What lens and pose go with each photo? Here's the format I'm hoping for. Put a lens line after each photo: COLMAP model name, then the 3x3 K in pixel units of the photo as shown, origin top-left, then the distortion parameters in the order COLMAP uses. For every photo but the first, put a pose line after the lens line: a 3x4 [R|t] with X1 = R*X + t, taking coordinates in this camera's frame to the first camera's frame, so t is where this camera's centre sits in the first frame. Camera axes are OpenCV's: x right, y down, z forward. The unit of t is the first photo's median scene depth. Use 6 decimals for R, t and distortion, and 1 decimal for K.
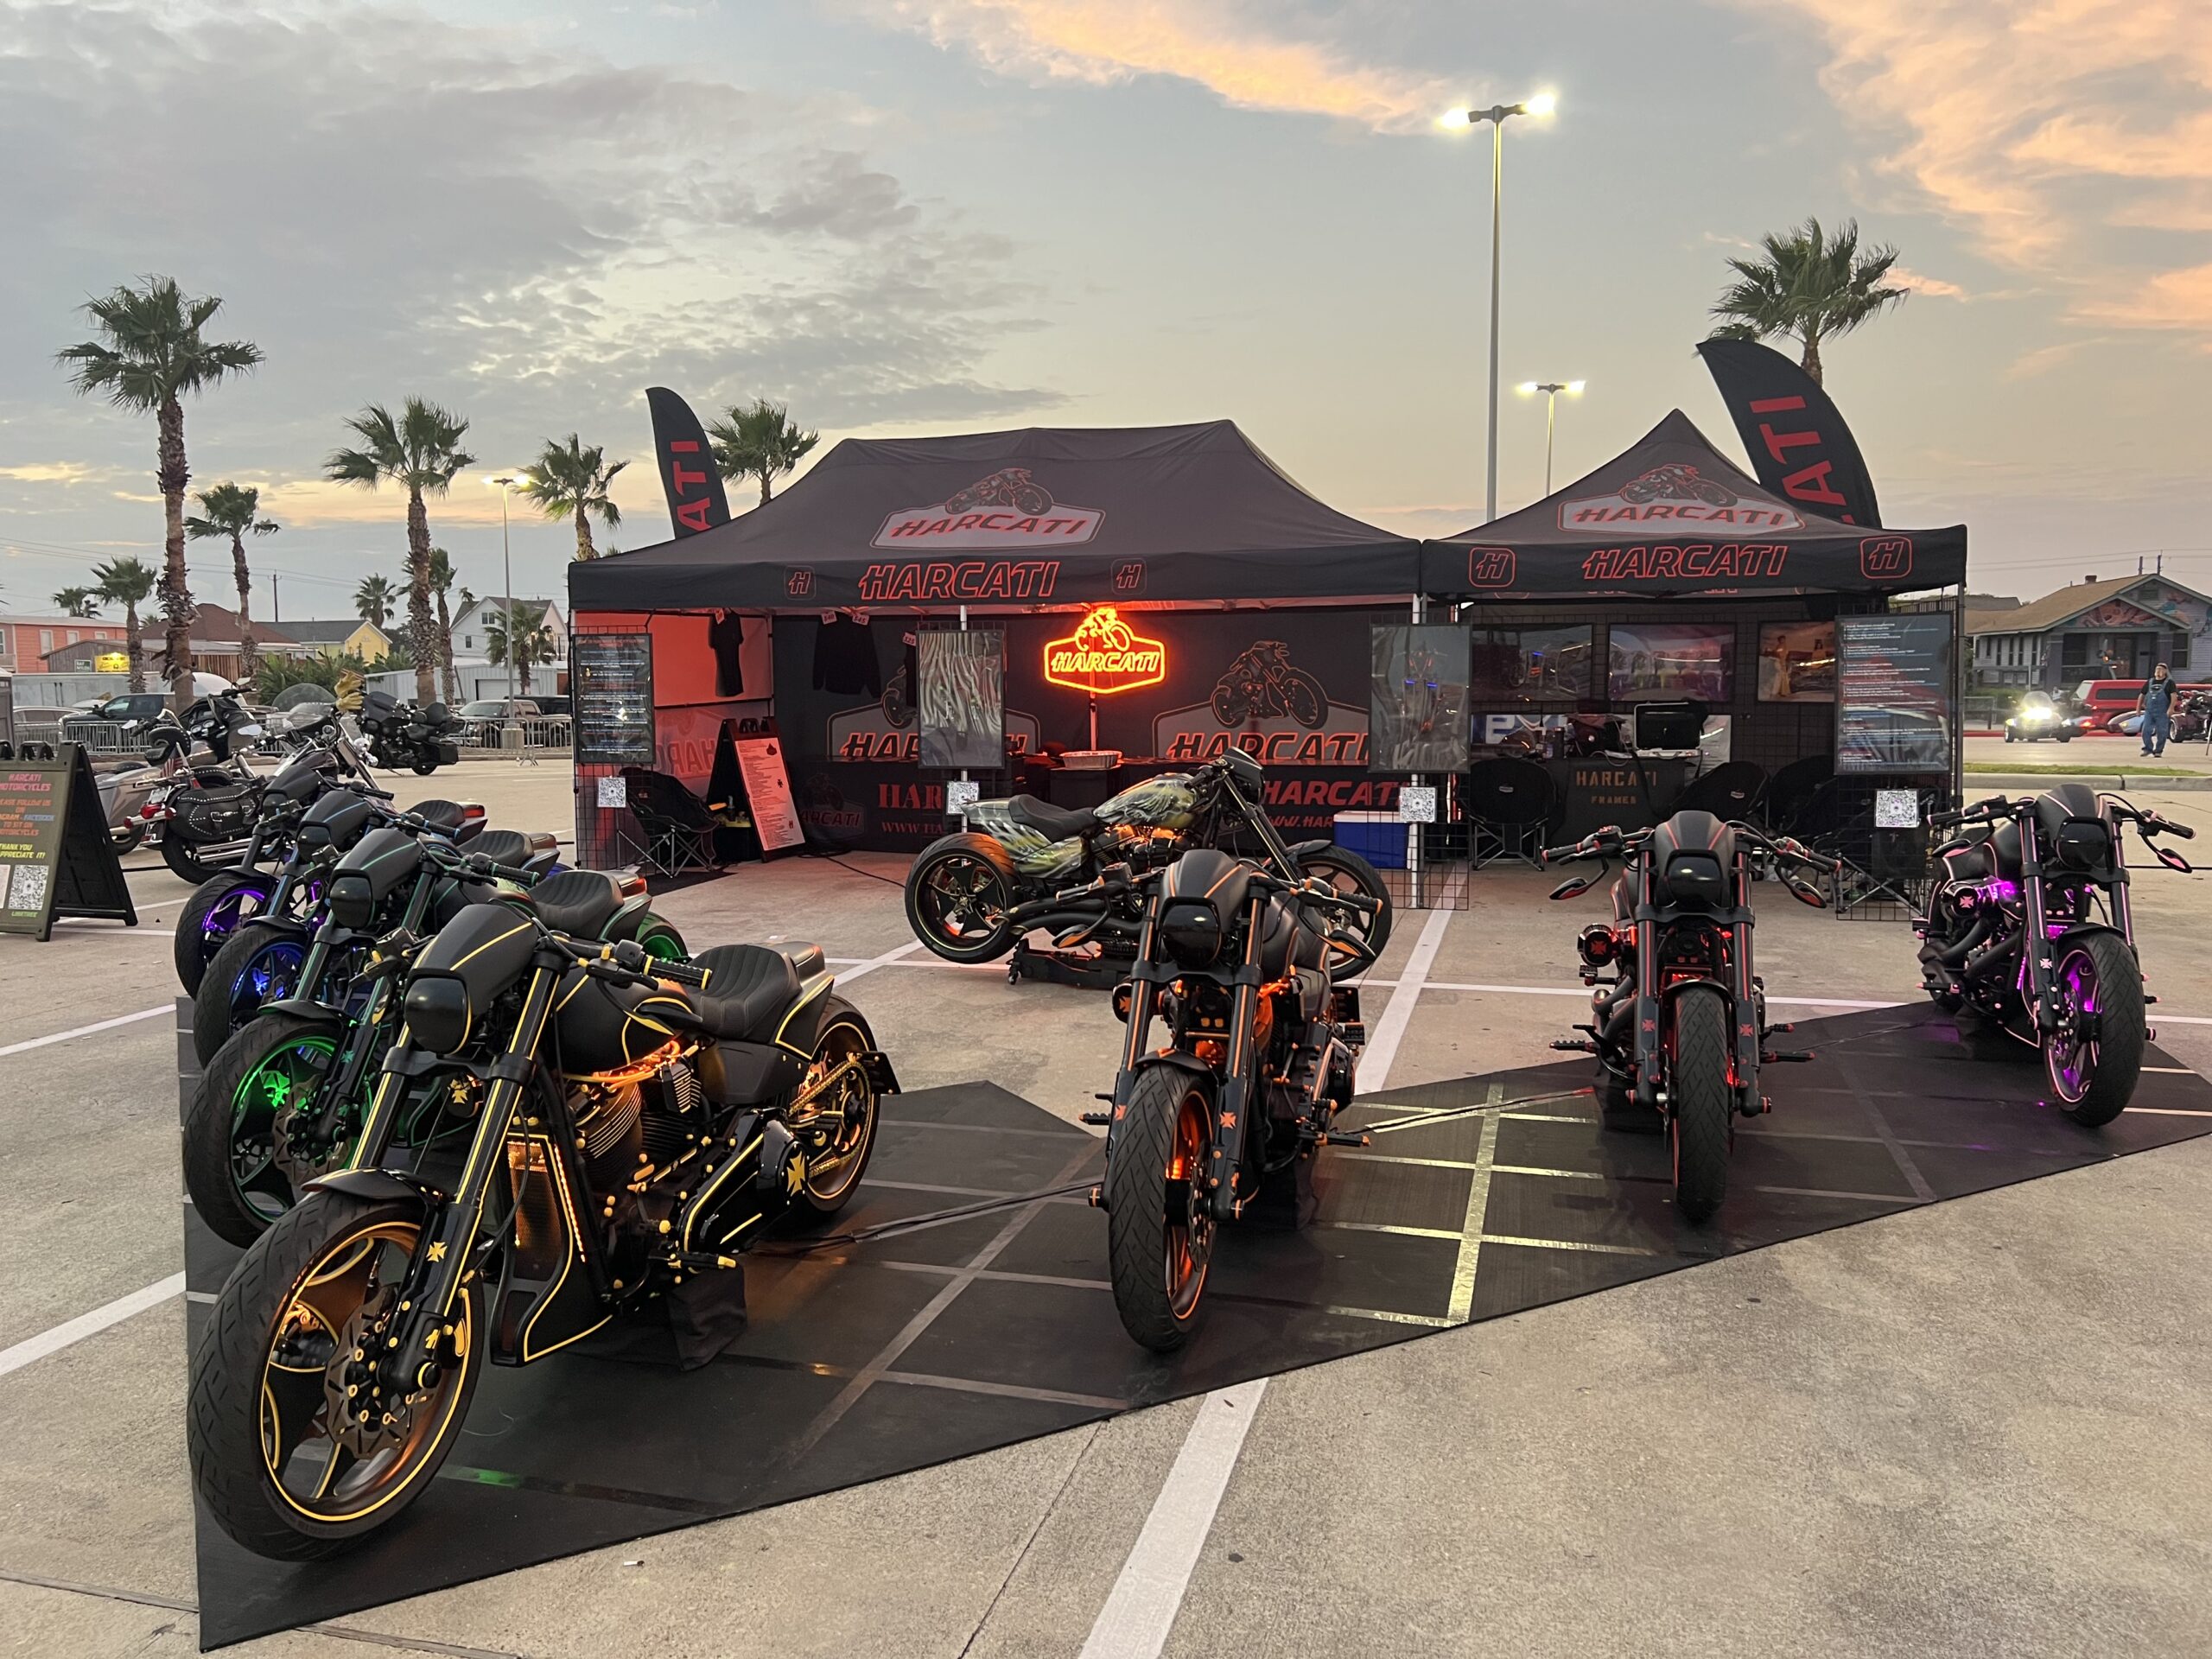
lens RADIAL K [[1659.3, 0, 1097.8], [0, 1659.3, 832.8], [0, 0, 1]] dist [0.061093, -0.071742]
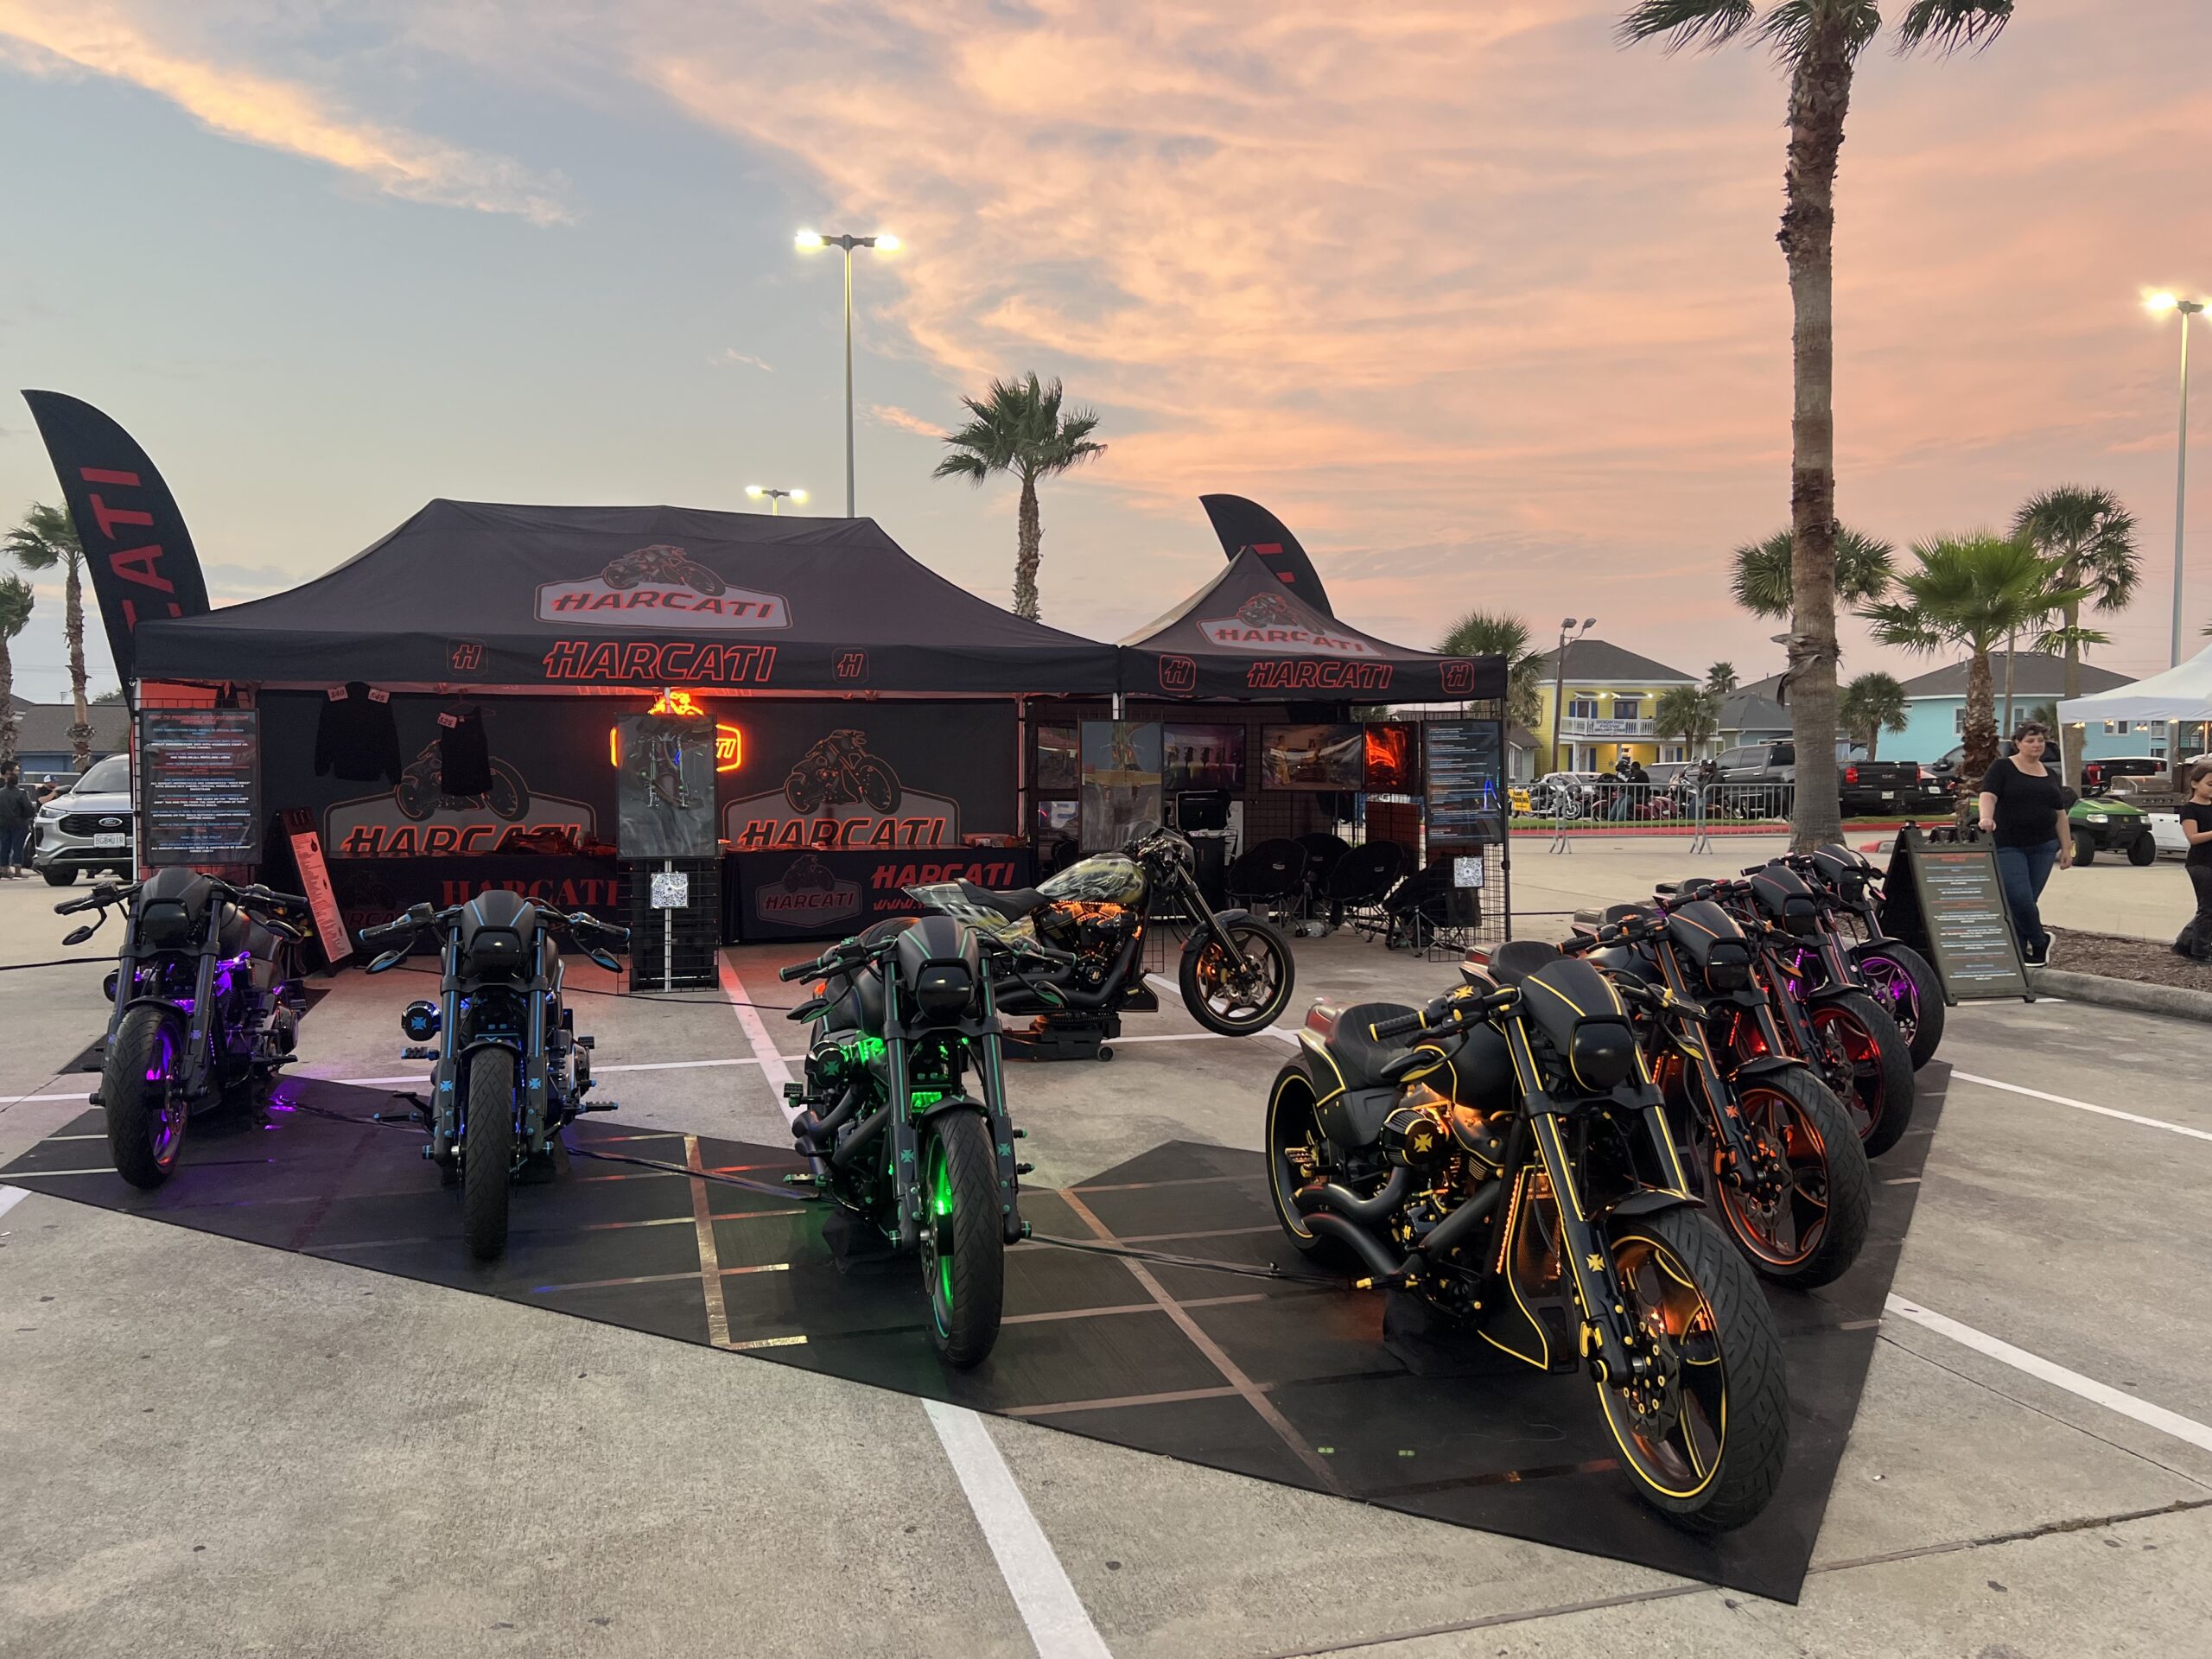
lens RADIAL K [[1659.3, 0, 1097.8], [0, 1659.3, 832.8], [0, 0, 1]] dist [0.061093, -0.071742]
pose [[0.847736, -0.015270, 0.530199, -0.311657], [0.043433, 0.998227, -0.040695, -0.003389], [-0.528637, 0.057527, 0.846896, 0.049998]]
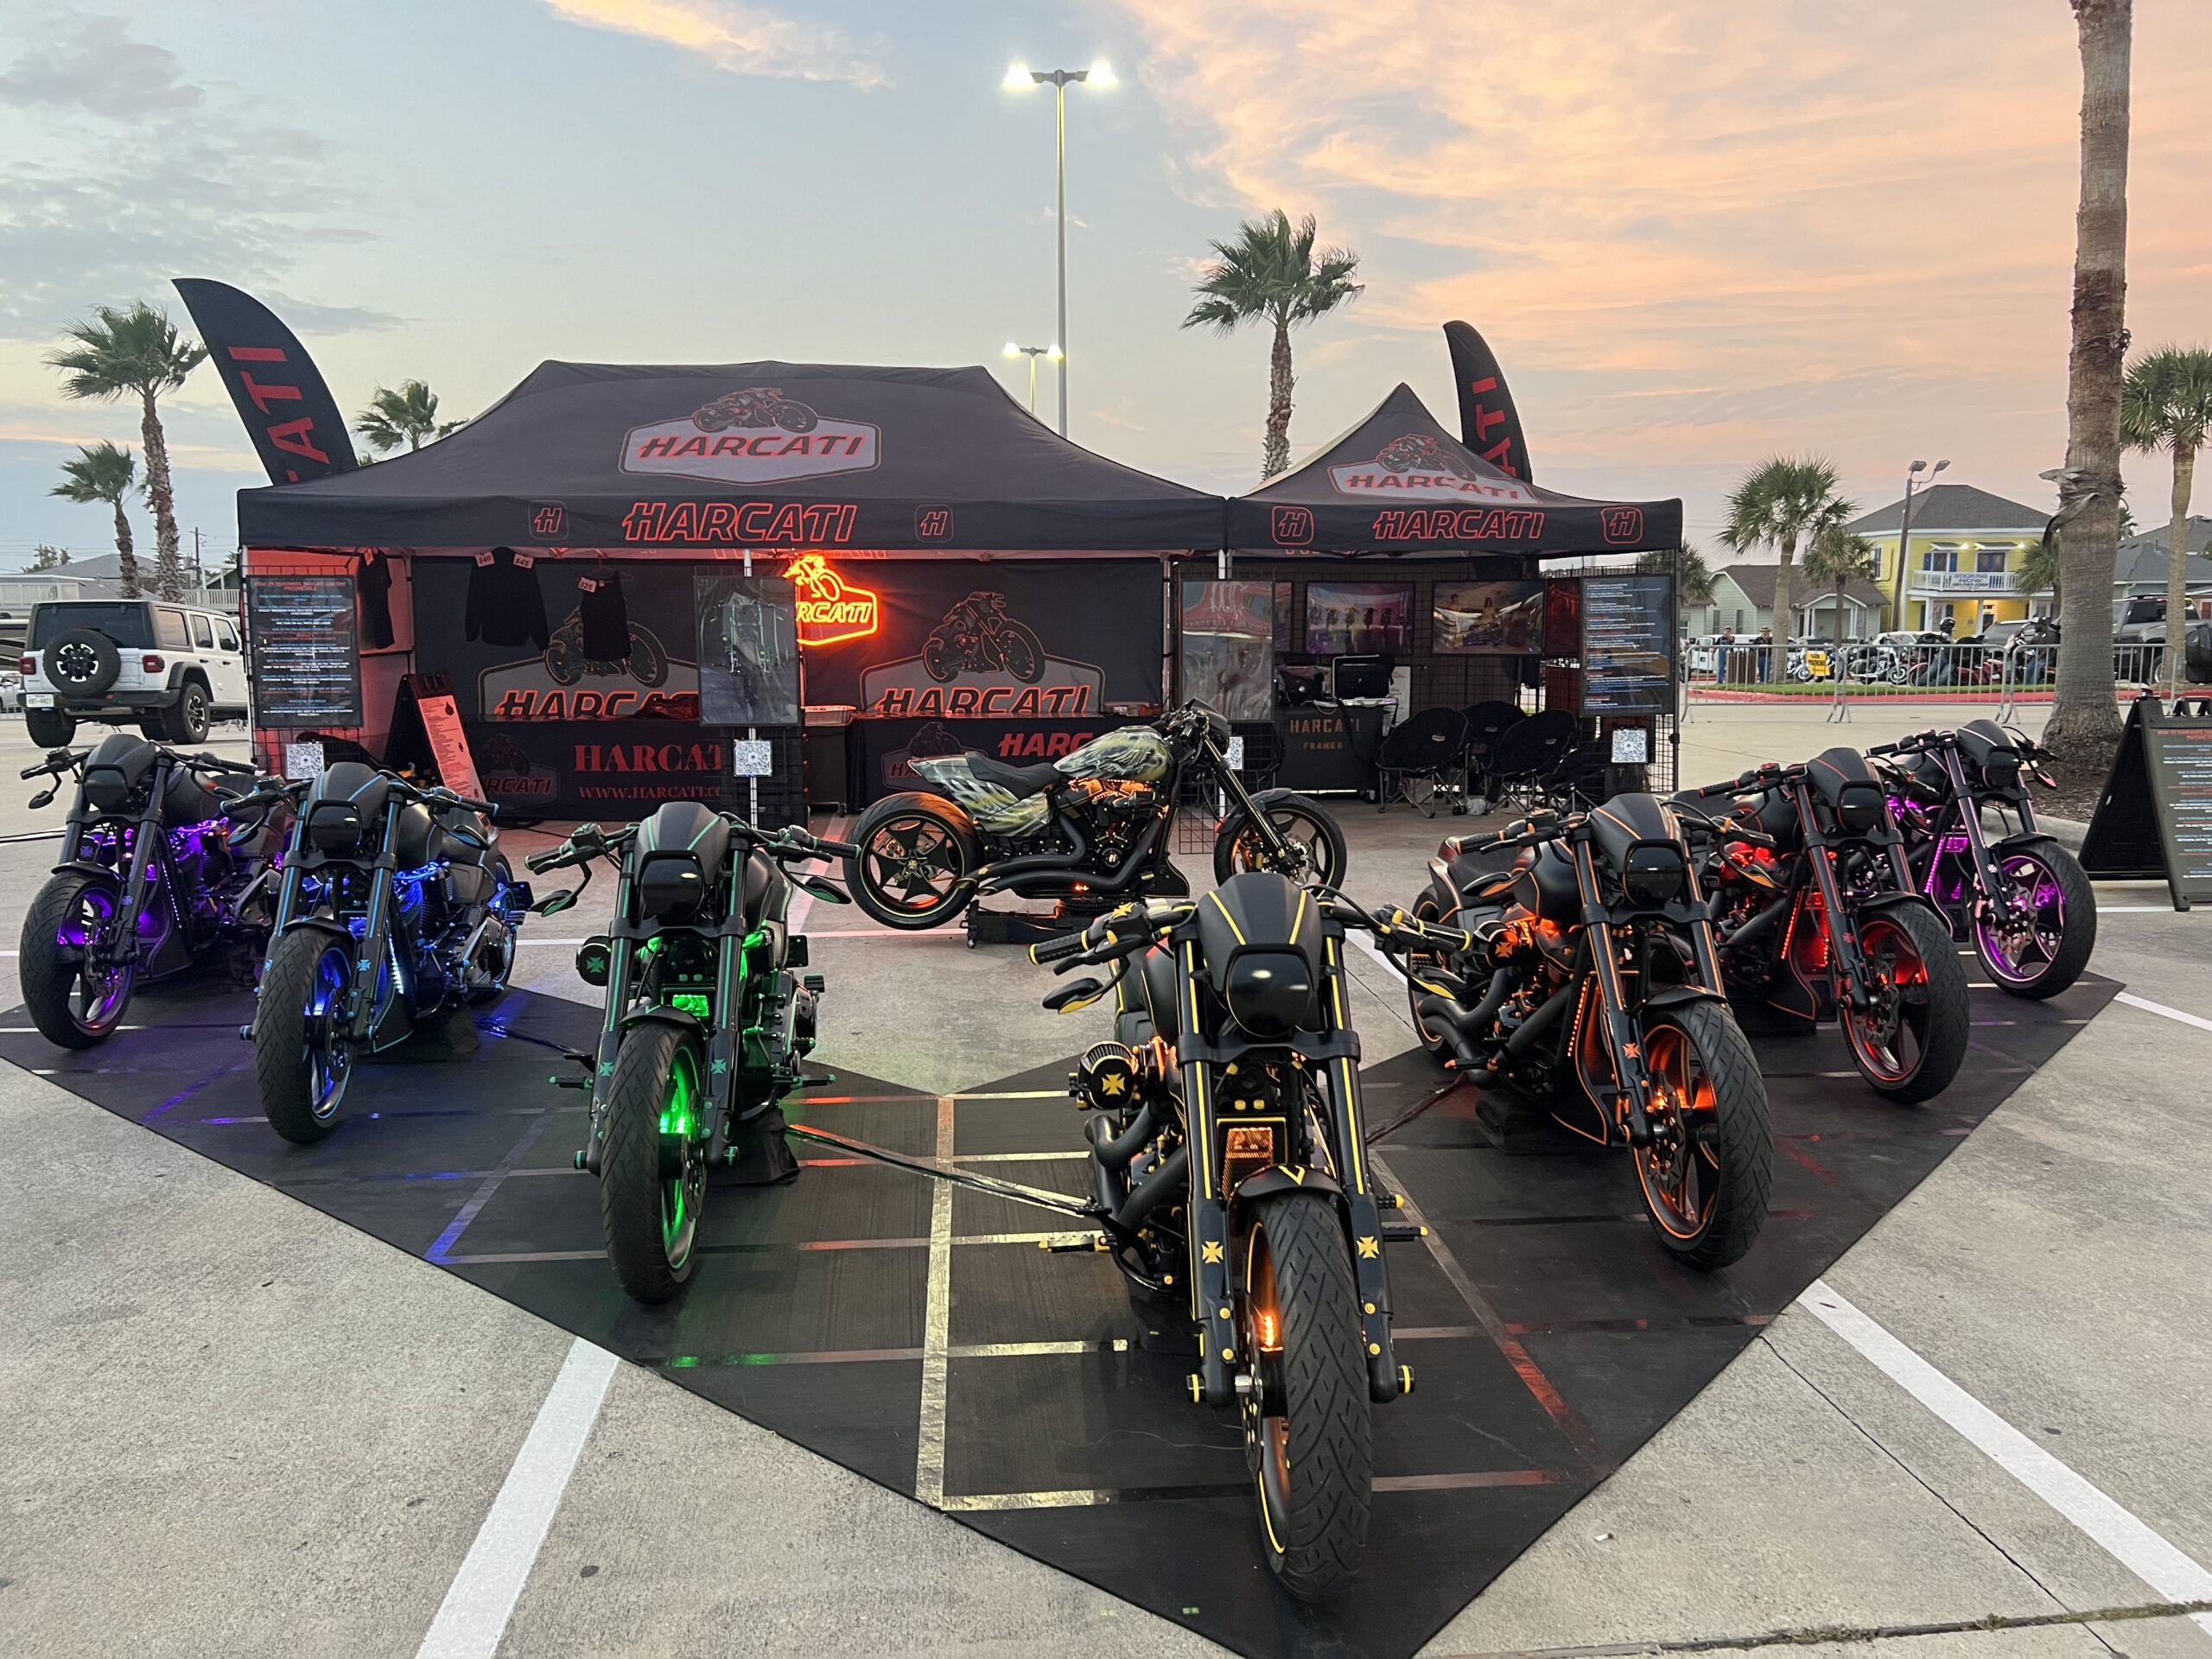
lens RADIAL K [[1659.3, 0, 1097.8], [0, 1659.3, 832.8], [0, 0, 1]] dist [0.061093, -0.071742]
pose [[0.931799, -0.041413, 0.360606, -0.197434], [0.031227, 0.998933, 0.034031, -0.003734], [-0.361630, -0.020450, 0.932097, 0.045617]]
